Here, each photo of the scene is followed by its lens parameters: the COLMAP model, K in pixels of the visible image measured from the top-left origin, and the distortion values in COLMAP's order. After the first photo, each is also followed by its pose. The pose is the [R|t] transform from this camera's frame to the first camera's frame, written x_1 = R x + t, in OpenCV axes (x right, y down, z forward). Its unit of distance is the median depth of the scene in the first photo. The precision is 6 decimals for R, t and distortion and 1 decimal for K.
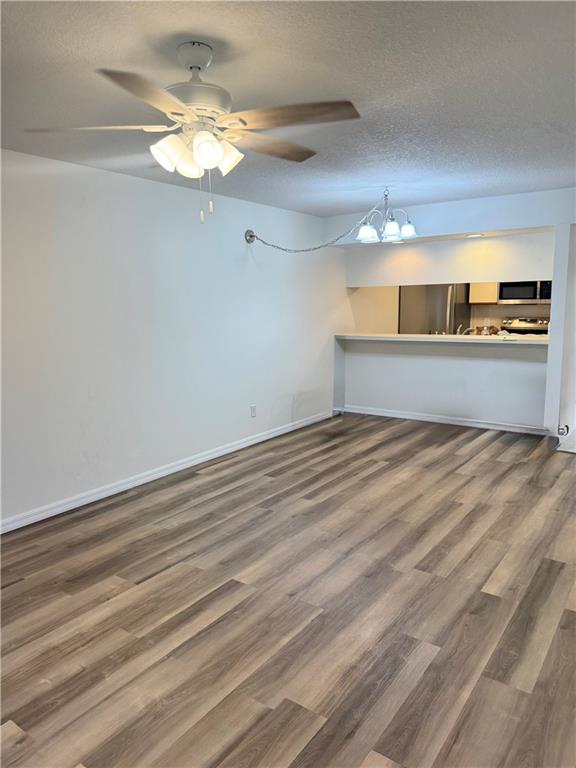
lens RADIAL K [[543.6, 0, 286.6], [0, 543.6, 383.5], [0, 0, 1]] dist [-0.009956, -0.007954]
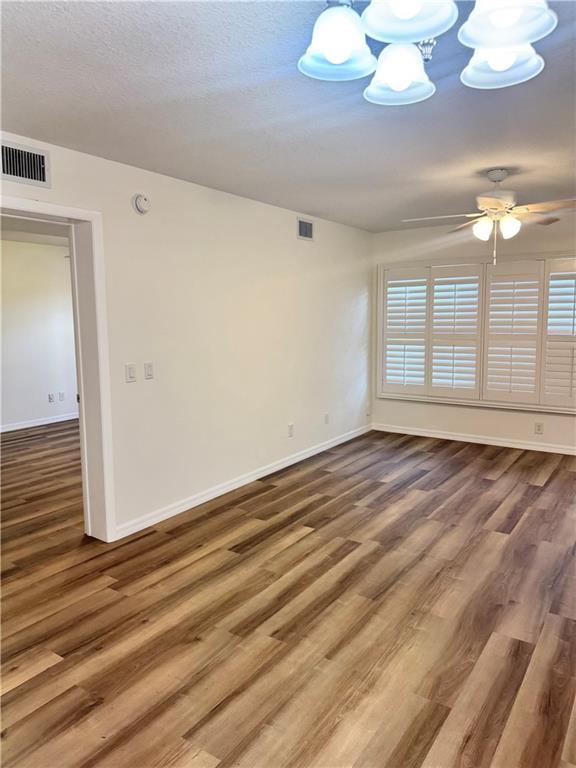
lens RADIAL K [[543.6, 0, 288.1], [0, 543.6, 383.5], [0, 0, 1]] dist [-0.009956, -0.007954]
pose [[-0.999197, 0.035474, -0.018601, 0.399690], [0.028801, 0.959024, 0.281857, -0.319851], [0.027838, 0.281095, -0.959276, 2.006438]]
